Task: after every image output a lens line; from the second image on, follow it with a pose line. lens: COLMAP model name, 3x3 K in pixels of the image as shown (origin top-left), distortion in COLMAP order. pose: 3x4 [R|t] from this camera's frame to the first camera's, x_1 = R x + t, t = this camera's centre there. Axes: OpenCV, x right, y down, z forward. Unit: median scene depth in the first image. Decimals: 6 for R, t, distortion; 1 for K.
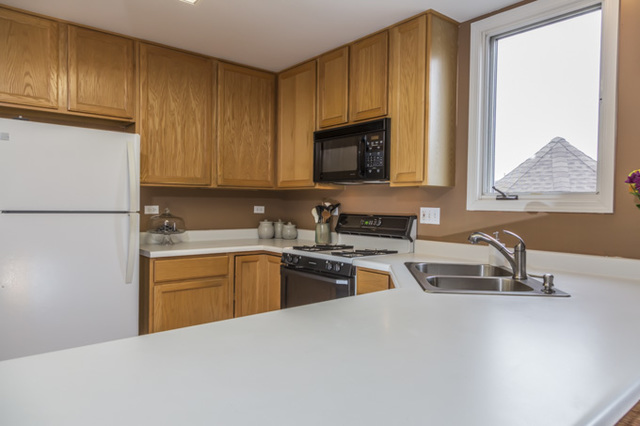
lens RADIAL K [[433.9, 0, 321.2], [0, 433.9, 211.0], [0, 0, 1]] dist [0.010990, -0.001684]
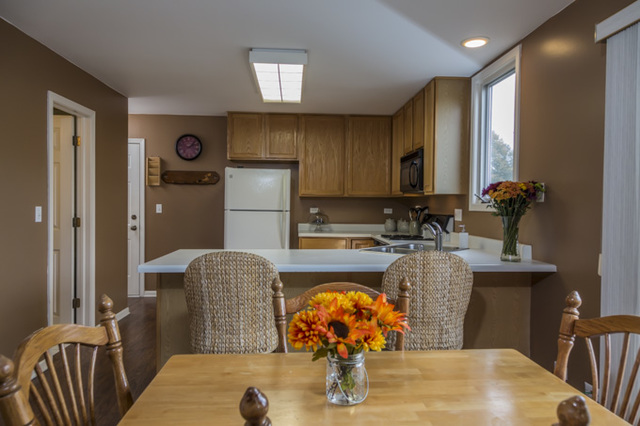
lens RADIAL K [[433.9, 0, 319.2], [0, 433.9, 213.1], [0, 0, 1]] dist [0.010990, -0.001684]
pose [[0.797583, 0.006062, -0.603179, 0.644915], [-0.009198, 0.999955, -0.002112, 0.010747], [0.603139, 0.007232, 0.797603, -0.326214]]
